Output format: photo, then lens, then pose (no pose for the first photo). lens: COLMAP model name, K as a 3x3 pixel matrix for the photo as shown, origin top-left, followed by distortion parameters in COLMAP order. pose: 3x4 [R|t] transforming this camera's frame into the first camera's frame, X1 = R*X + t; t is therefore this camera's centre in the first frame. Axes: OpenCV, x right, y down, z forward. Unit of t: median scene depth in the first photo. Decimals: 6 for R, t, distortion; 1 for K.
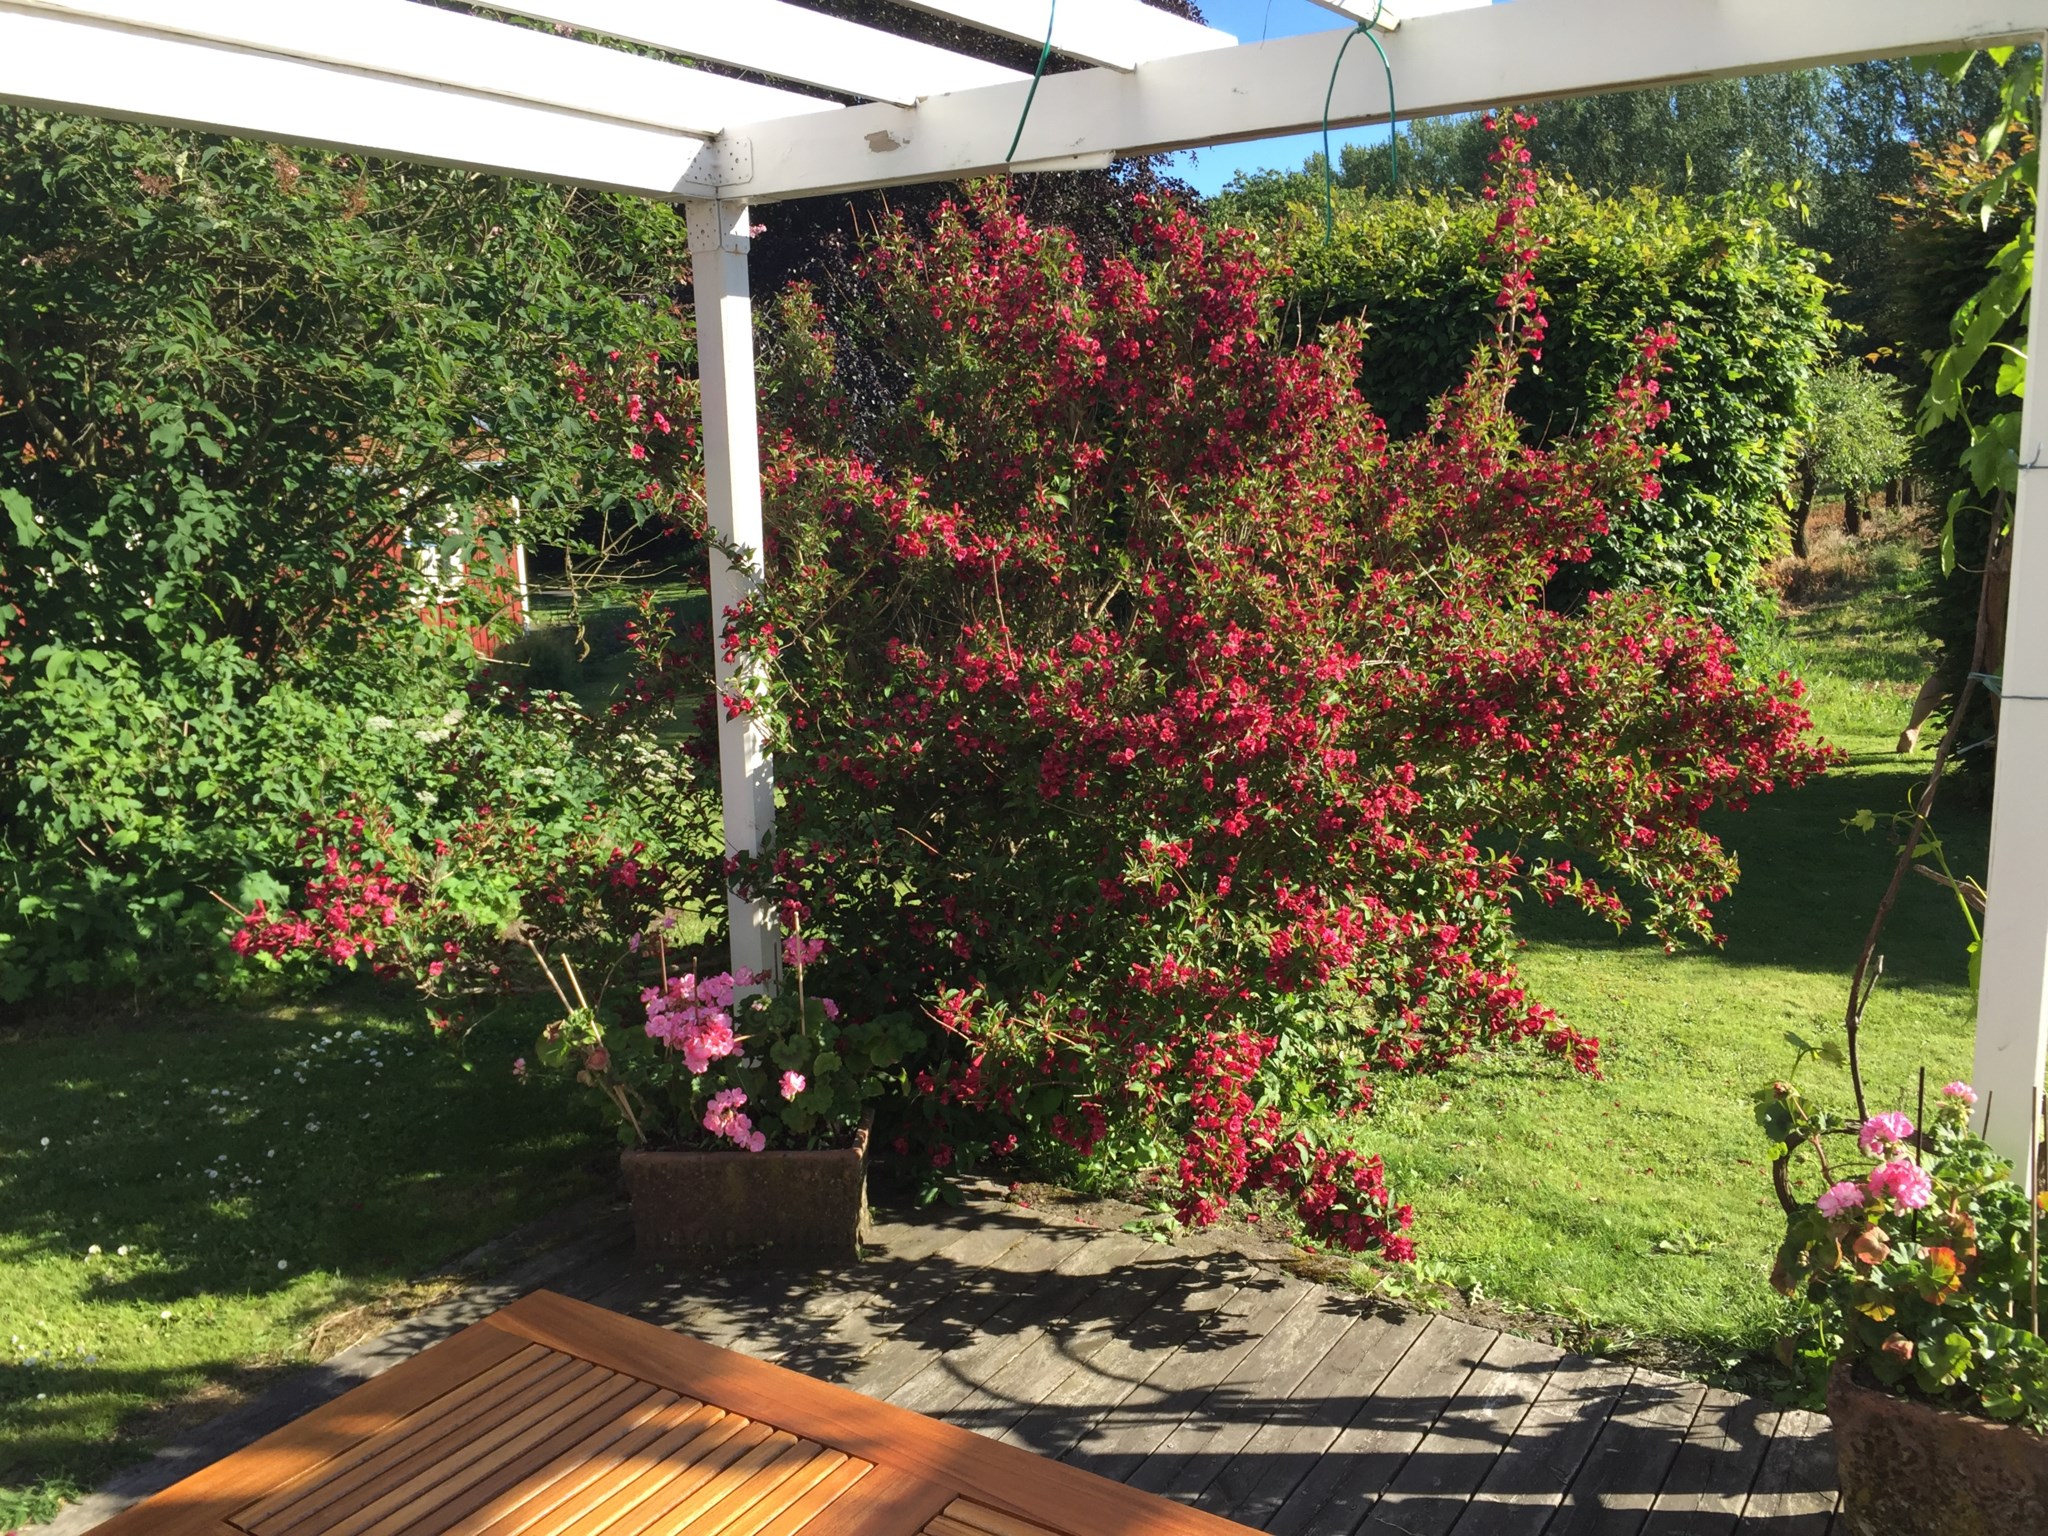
lens RADIAL K [[1720.2, 0, 1017.4], [0, 1720.2, 770.1], [0, 0, 1]] dist [0.009741, -0.002910]
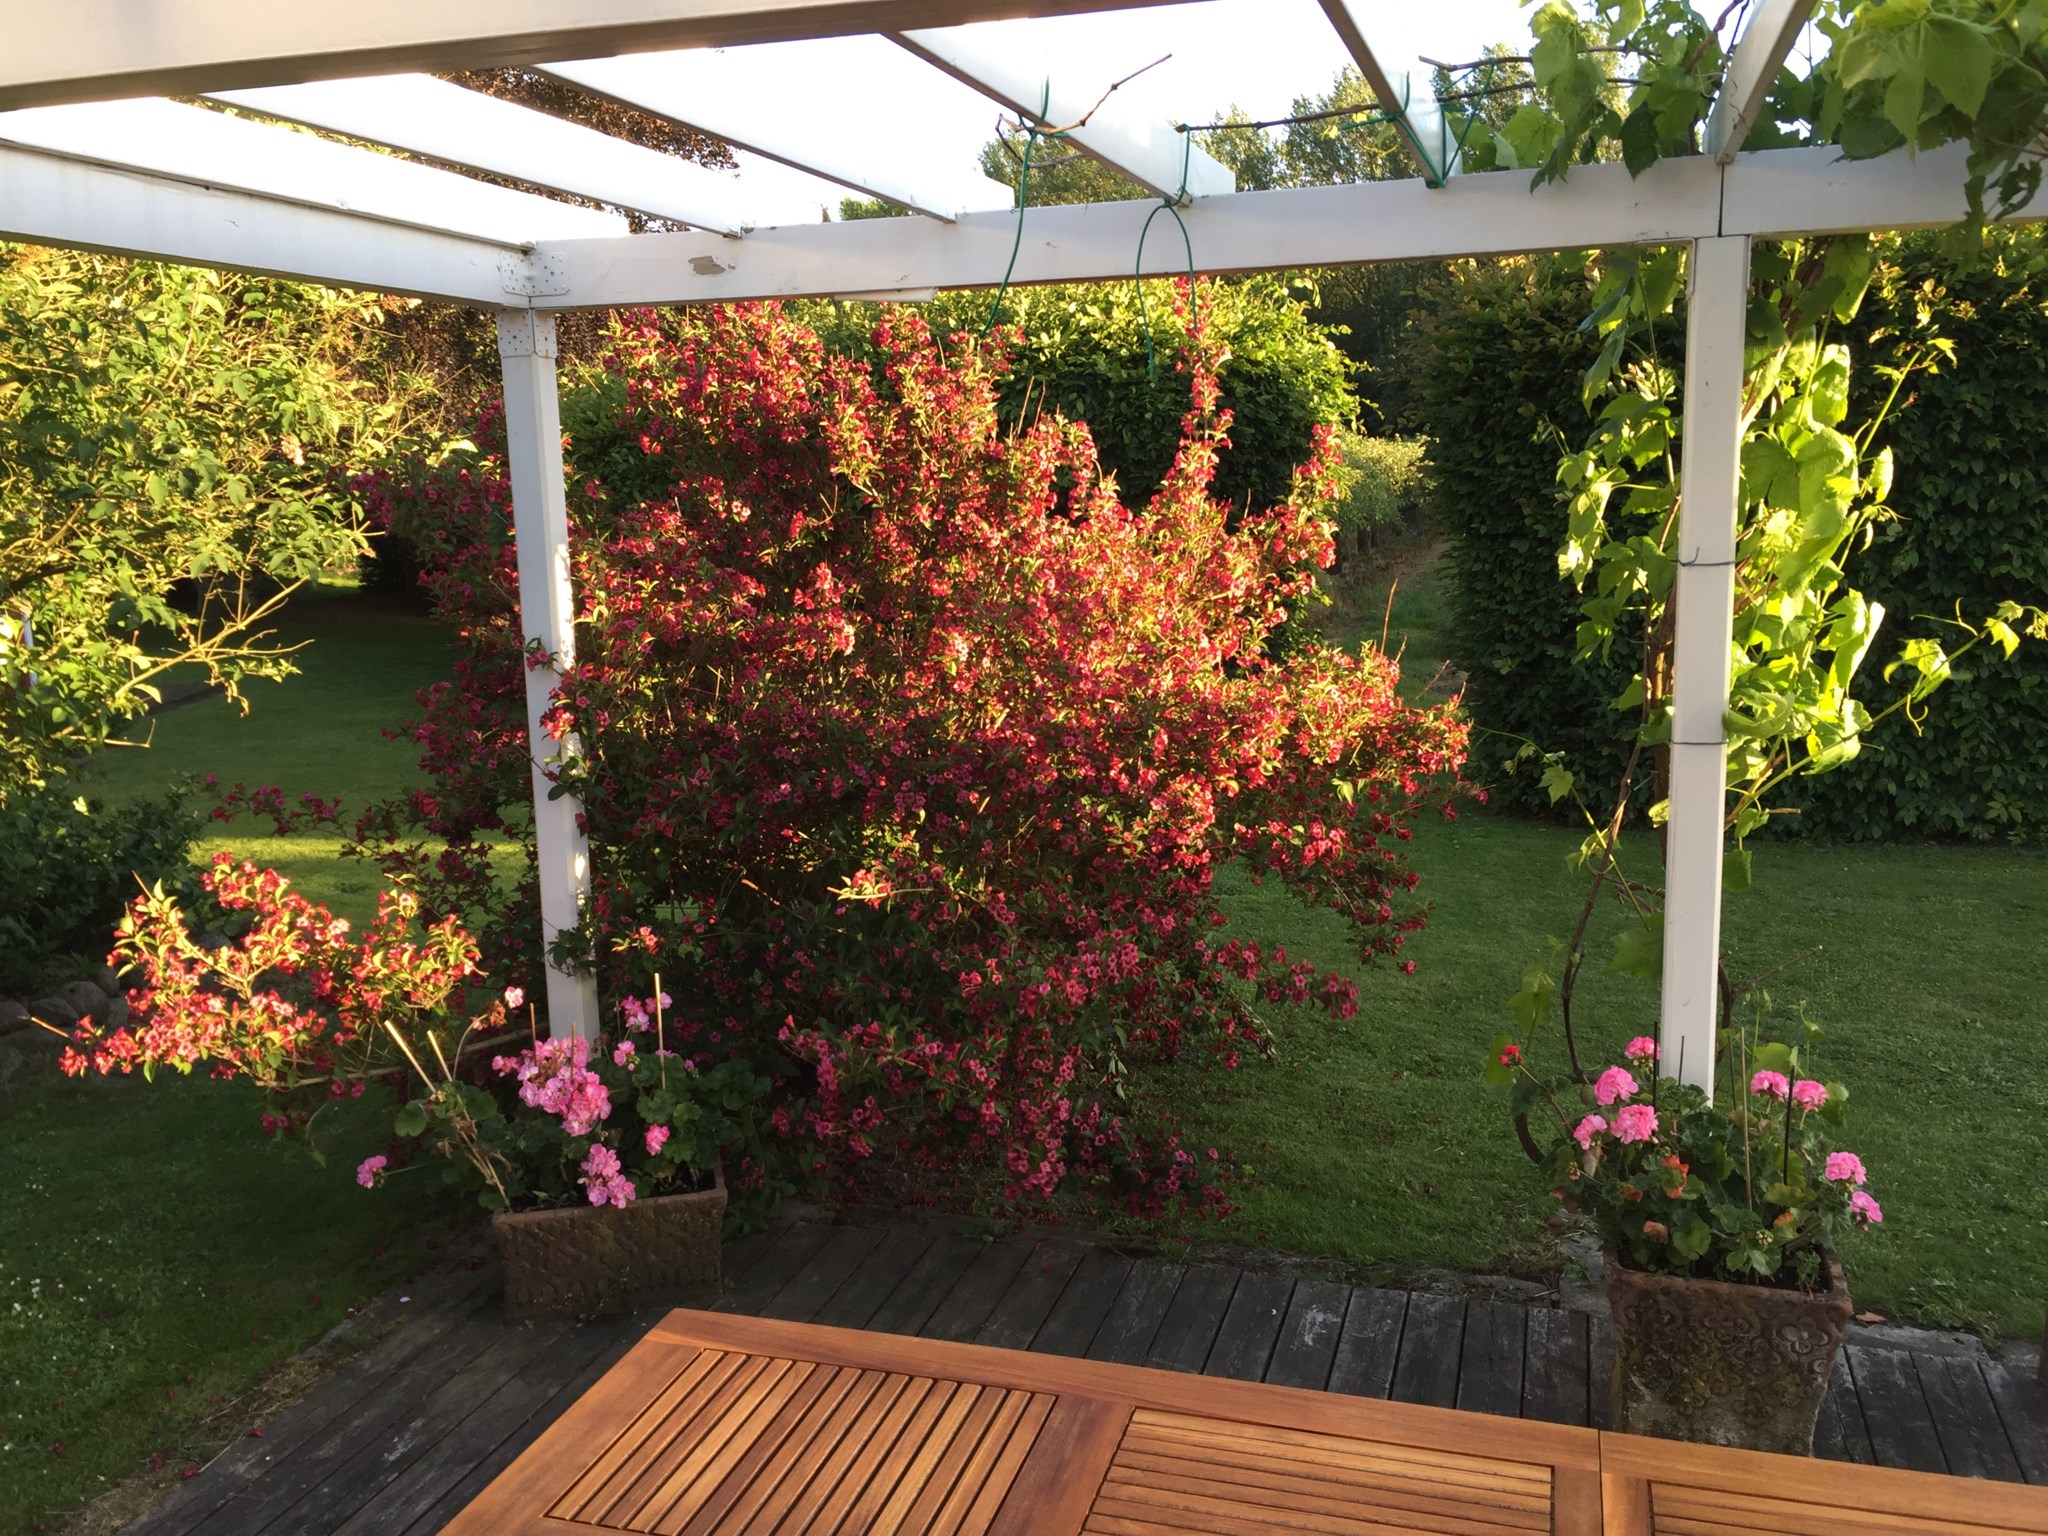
lens RADIAL K [[1720.2, 0, 1033.1], [0, 1720.2, 765.2], [0, 0, 1]] dist [0.009741, -0.002910]
pose [[0.958694, -0.047117, 0.280511, -0.199073], [0.055415, 0.998227, -0.021719, -0.011825], [-0.278990, 0.036367, 0.959605, -0.098352]]
